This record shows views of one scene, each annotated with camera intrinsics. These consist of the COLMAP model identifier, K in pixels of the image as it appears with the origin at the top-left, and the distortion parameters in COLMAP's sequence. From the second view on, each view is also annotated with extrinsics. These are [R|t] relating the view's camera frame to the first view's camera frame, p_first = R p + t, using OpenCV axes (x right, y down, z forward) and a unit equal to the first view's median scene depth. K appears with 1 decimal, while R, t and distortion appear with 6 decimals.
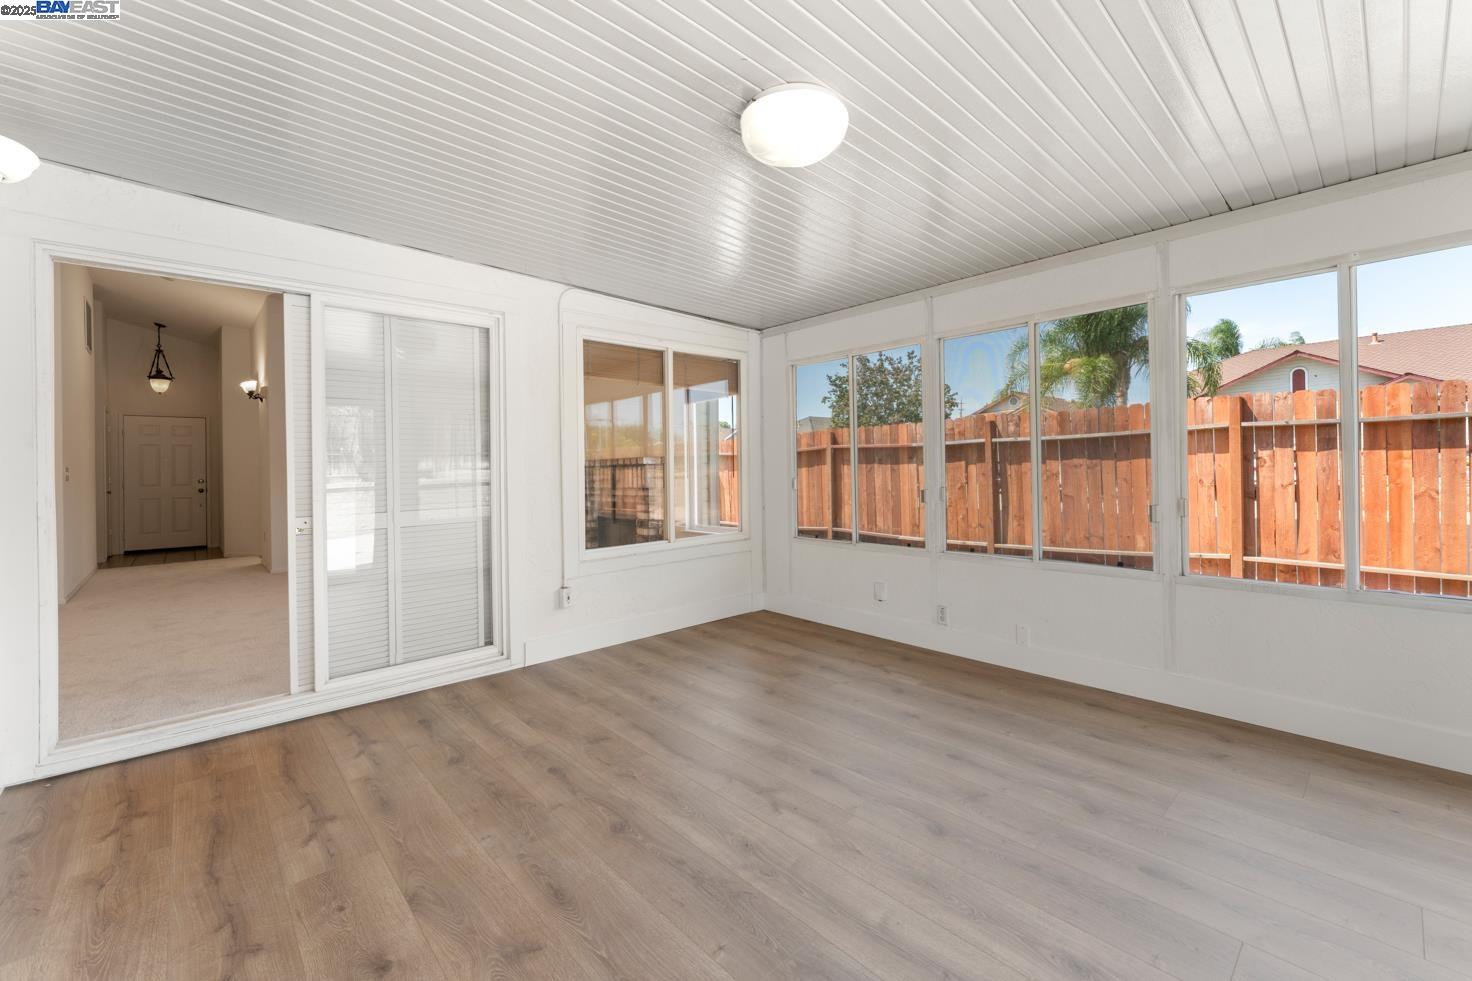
lens RADIAL K [[591.0, 0, 735.7], [0, 591.0, 469.6], [0, 0, 1]] dist [-0.004176, -0.000876]
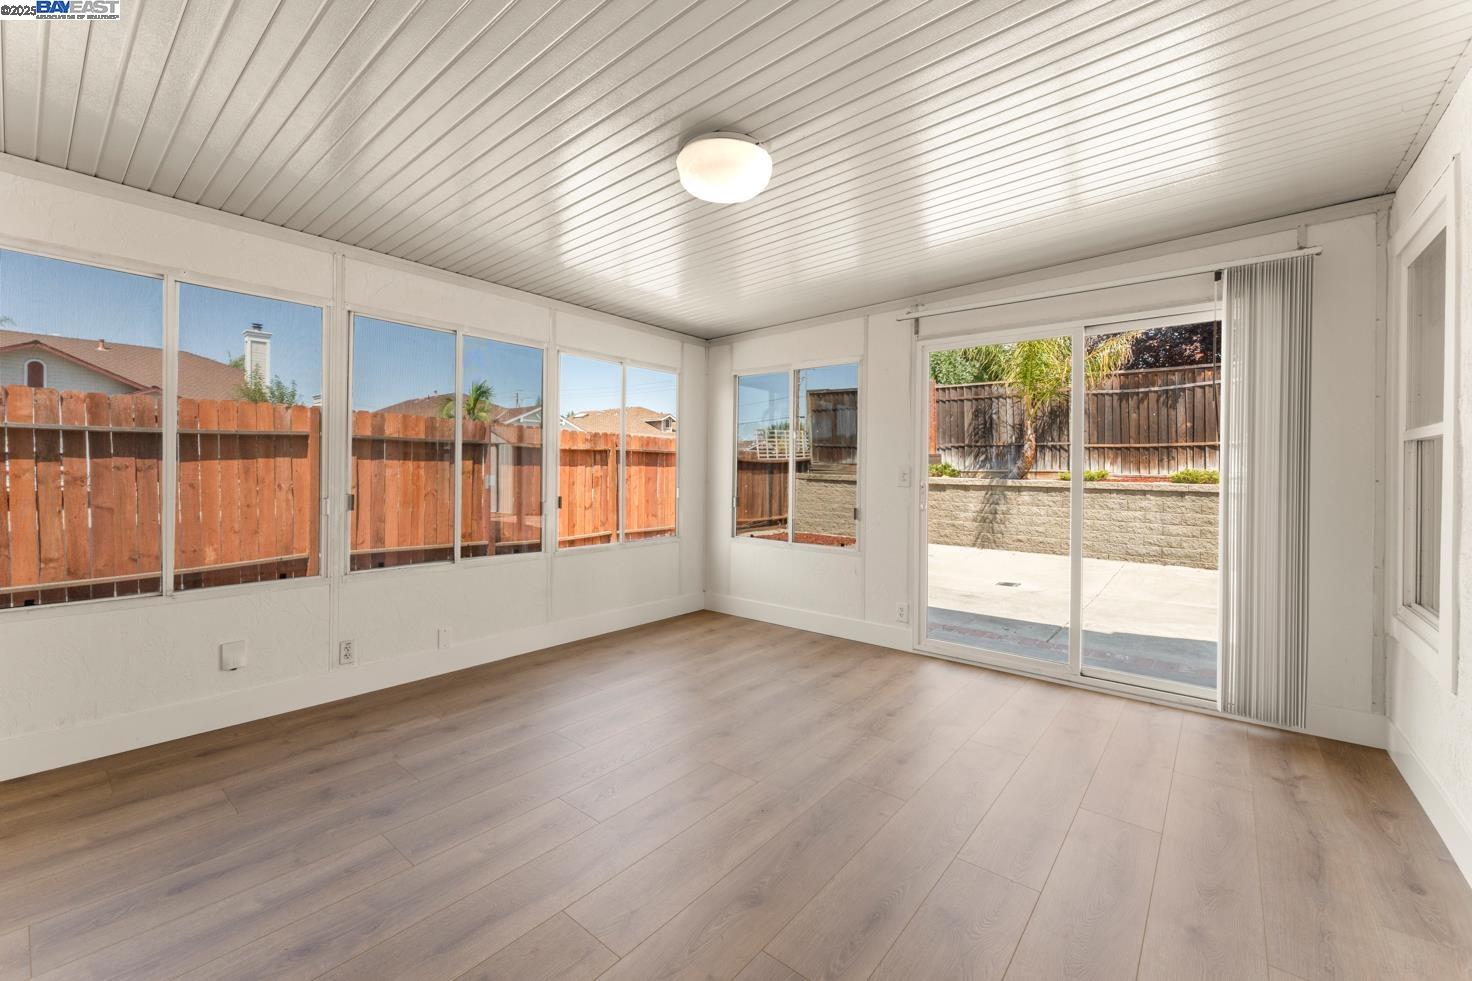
lens RADIAL K [[591.0, 0, 732.5], [0, 591.0, 471.7], [0, 0, 1]] dist [-0.004176, -0.000876]
pose [[-0.132226, 0.014778, 0.991109, -0.348653], [-0.009590, 0.999823, -0.016188, 0.004608], [-0.991173, -0.011646, -0.132061, 0.388065]]
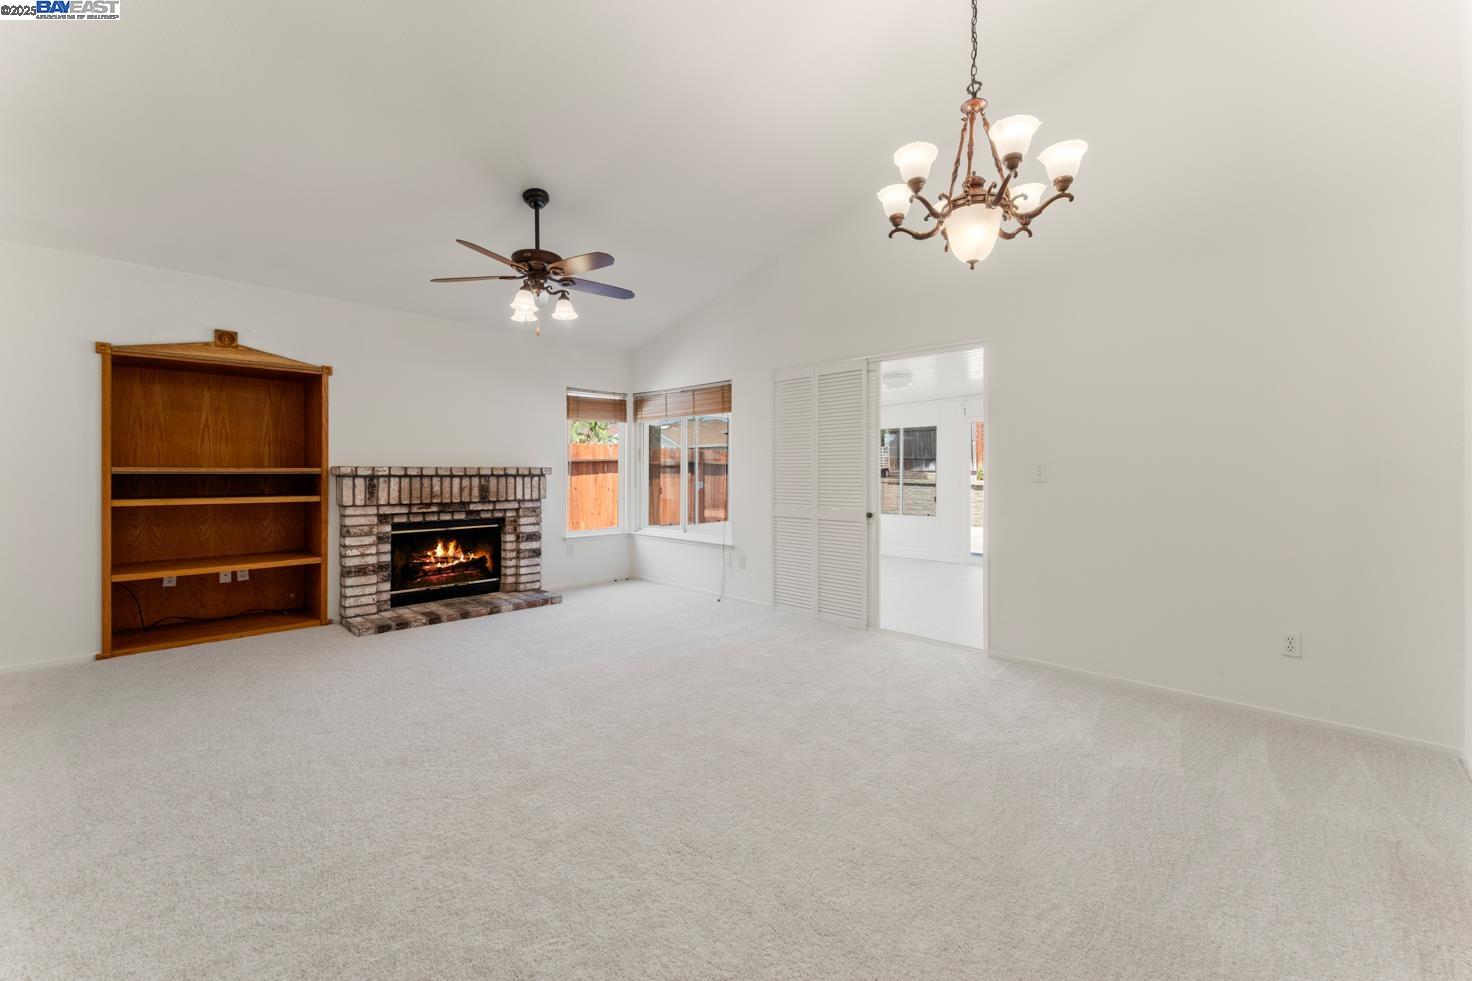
lens RADIAL K [[591.0, 0, 737.6], [0, 591.0, 474.5], [0, 0, 1]] dist [-0.004176, -0.000876]
pose [[-0.056585, 0.018071, 0.998234, -1.172164], [-0.001834, 0.999833, -0.018203, 0.008214], [-0.998396, -0.002861, -0.056542, 0.756519]]
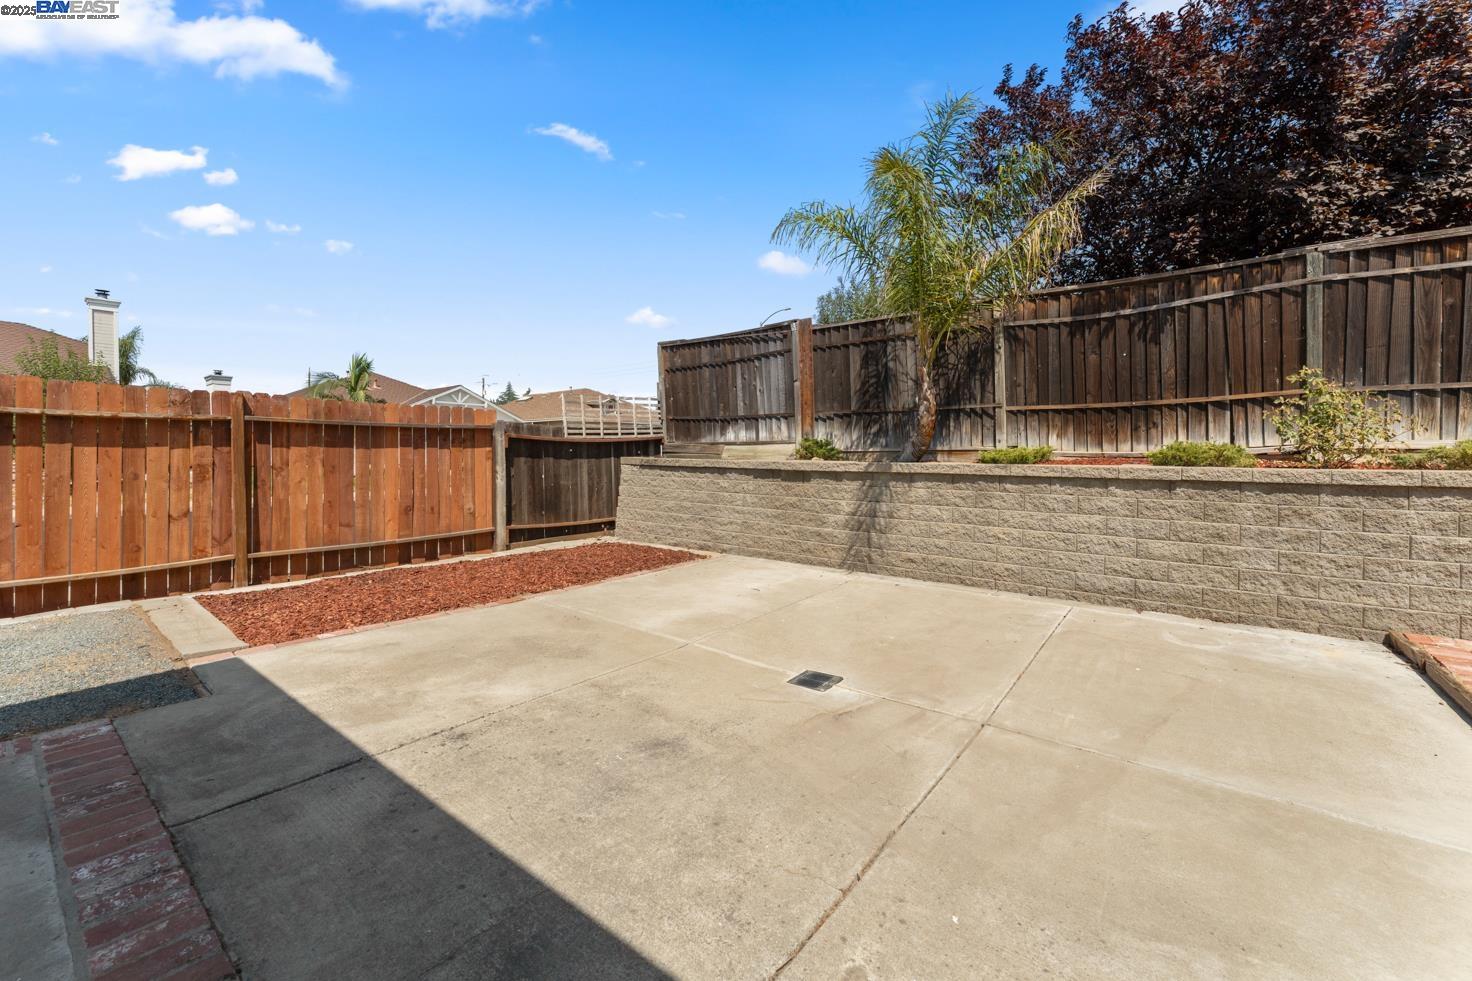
lens RADIAL K [[591.0, 0, 734.4], [0, 591.0, 466.3], [0, 0, 1]] dist [-0.004176, -0.000876]
pose [[-0.153693, 0.001970, 0.988117, 0.236518], [0.000854, 0.999998, -0.001861, 0.000556], [-0.988118, 0.000558, -0.153694, -0.185489]]
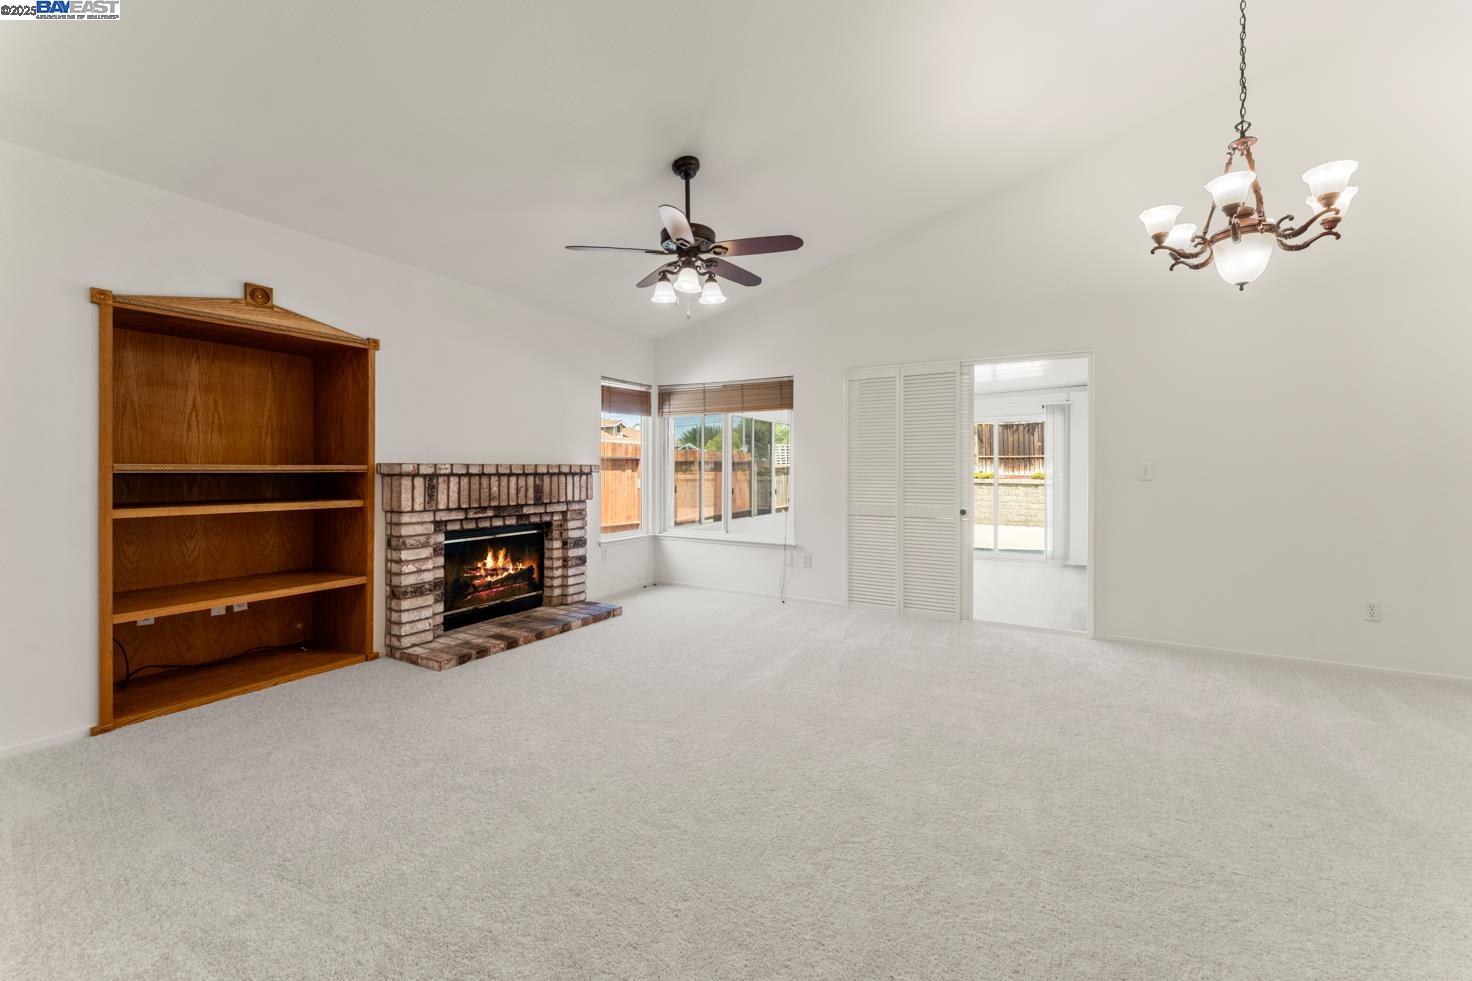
lens RADIAL K [[591.0, 0, 745.6], [0, 591.0, 470.7], [0, 0, 1]] dist [-0.004176, -0.000876]
pose [[-0.311821, 0.017460, 0.949981, -1.081903], [0.002023, 0.999841, -0.017713, 0.004240], [-0.950139, -0.003601, -0.311806, 1.082728]]
